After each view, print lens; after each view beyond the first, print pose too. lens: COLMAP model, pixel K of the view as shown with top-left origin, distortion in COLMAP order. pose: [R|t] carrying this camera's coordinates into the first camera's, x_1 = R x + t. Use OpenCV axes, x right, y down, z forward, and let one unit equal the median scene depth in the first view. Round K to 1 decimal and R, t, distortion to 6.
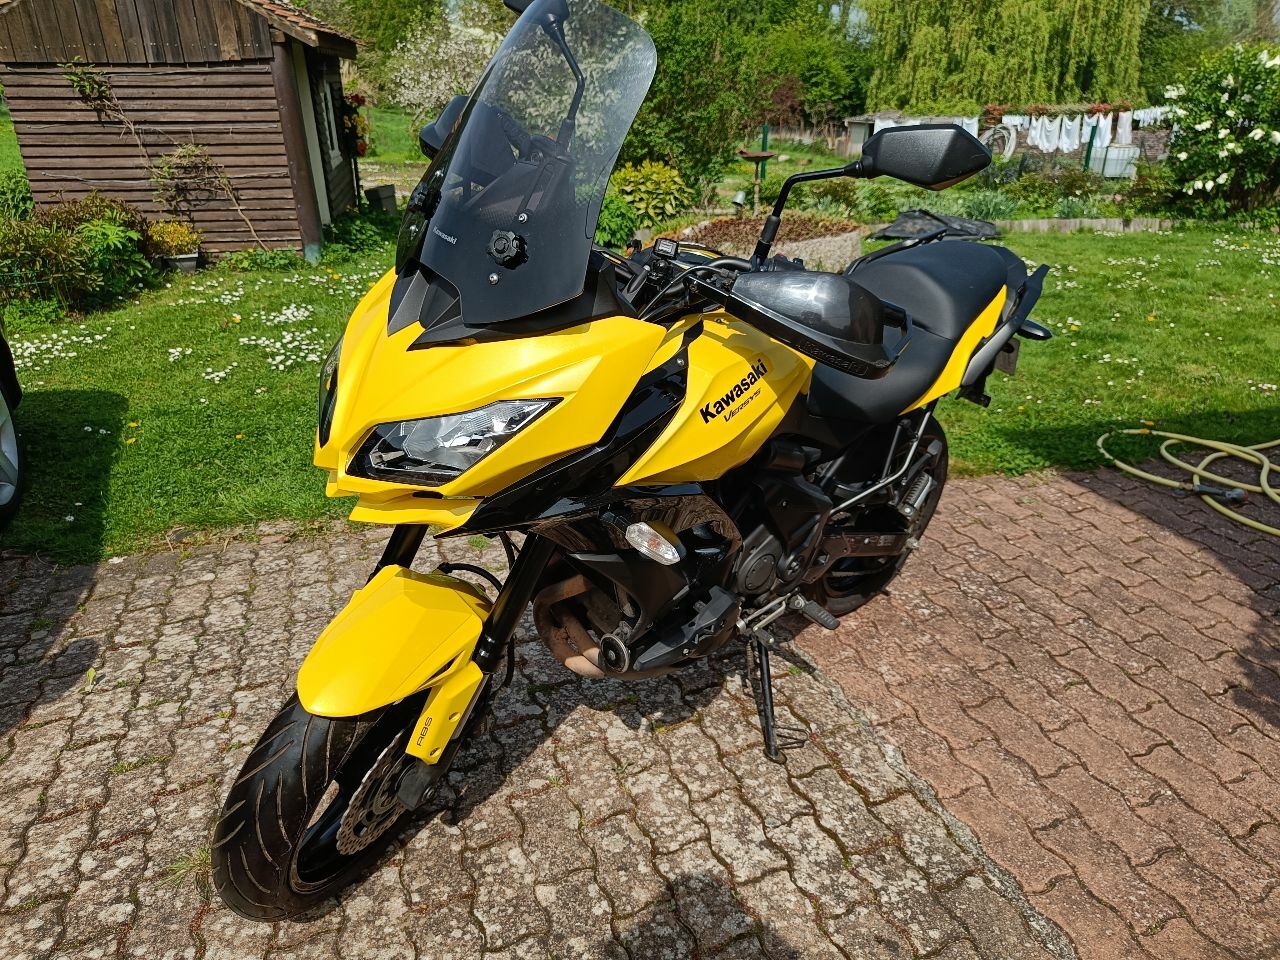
lens RADIAL K [[876.9, 0, 658.7], [0, 876.9, 465.5], [0, 0, 1]] dist [0.003946, 0.003526]
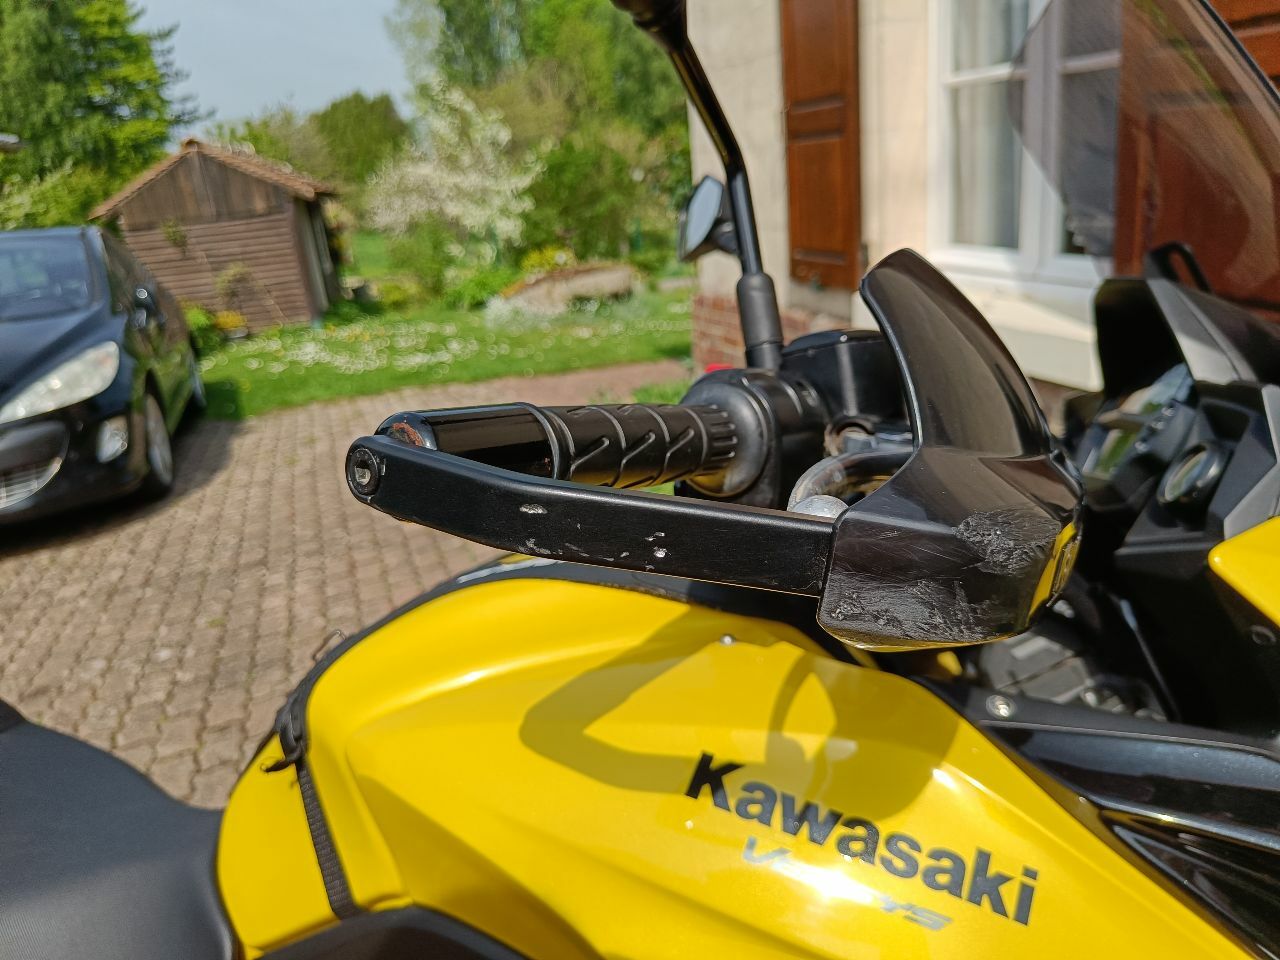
lens RADIAL K [[928.4, 0, 638.8], [0, 928.4, 462.6], [0, 0, 1]] dist [-0.005269, 0.002489]
pose [[0.995398, -0.092333, -0.025639, 0.151256], [0.088698, 0.989025, -0.118159, 0.192136], [0.036268, 0.115341, 0.992664, -0.456807]]
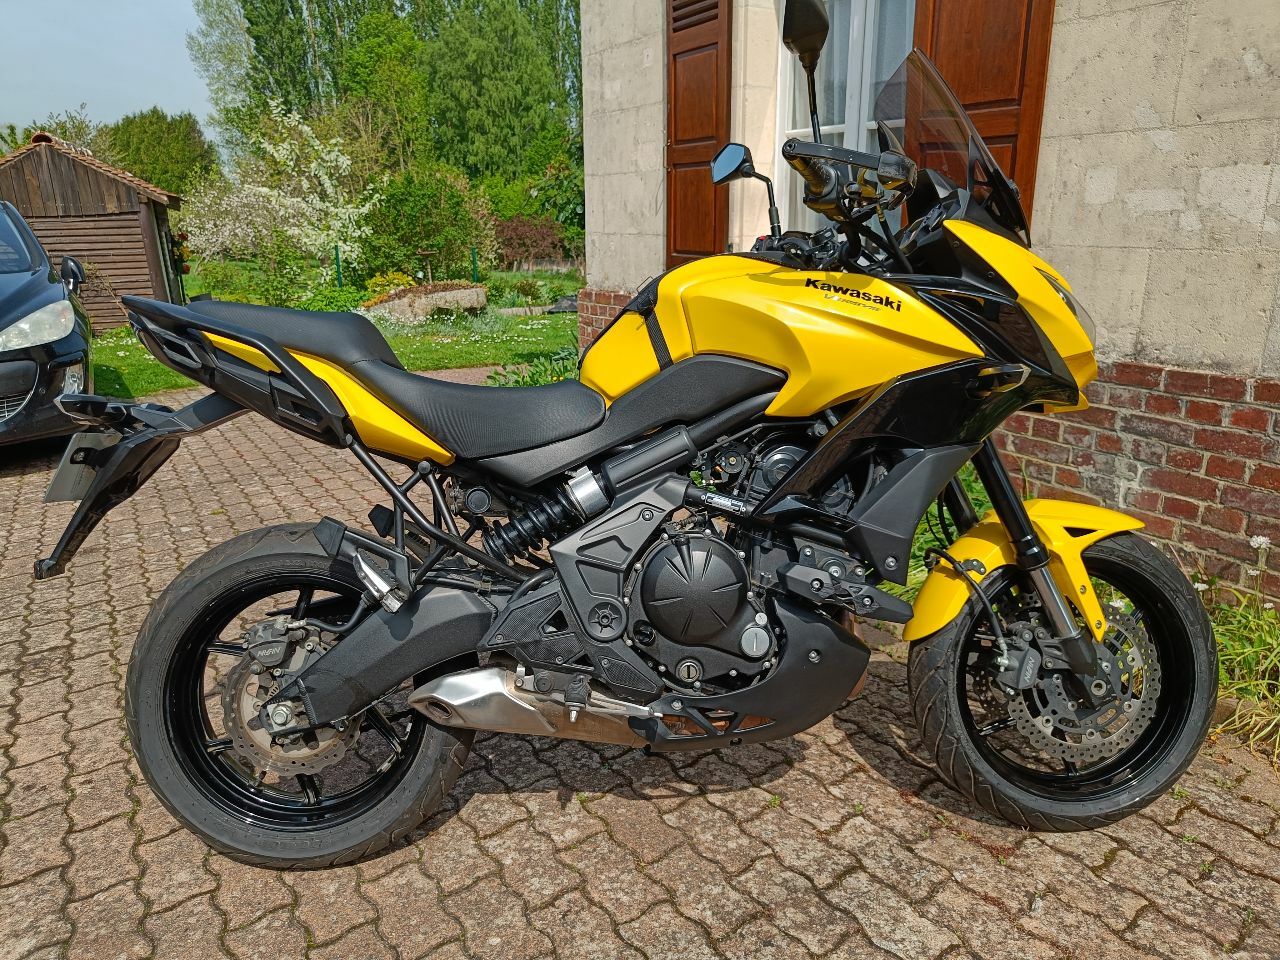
lens RADIAL K [[899.6, 0, 636.1], [0, 899.6, 478.4], [0, 0, 1]] dist [0.002014, 0.005586]
pose [[0.979435, -0.076298, 0.186777, 0.089193], [0.101066, 0.986755, -0.126888, 0.254329], [-0.174622, 0.143155, 0.974173, -0.552294]]
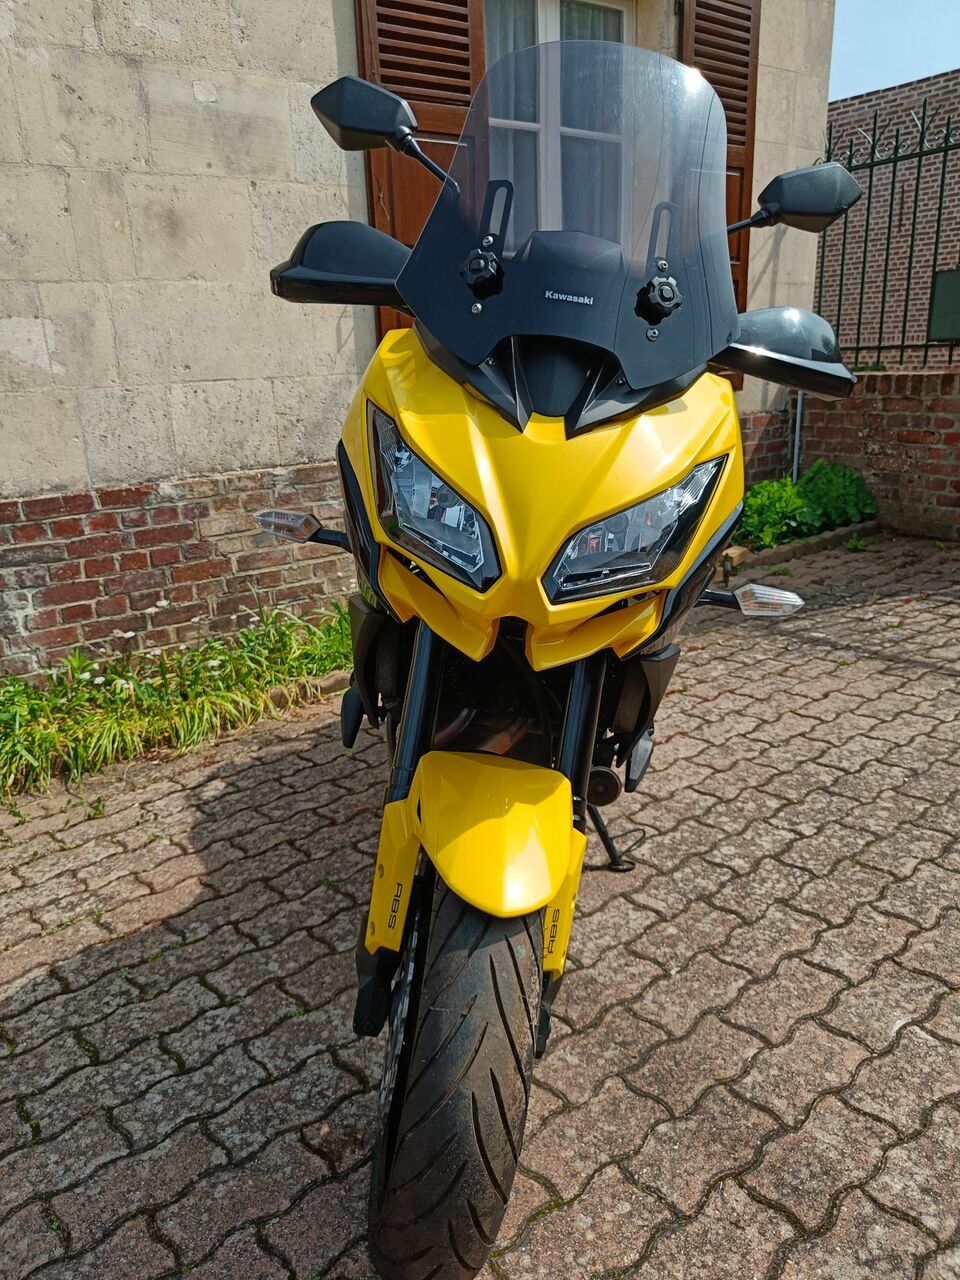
lens RADIAL K [[904.1, 0, 467.6], [0, 904.1, 644.2], [0, 0, 1]] dist [-0.010443, 0.007302]
pose [[-0.267154, -0.295285, 0.917298, -0.041138], [0.430961, 0.814791, 0.387800, 0.185124], [-0.861917, 0.498922, -0.090418, -0.386378]]
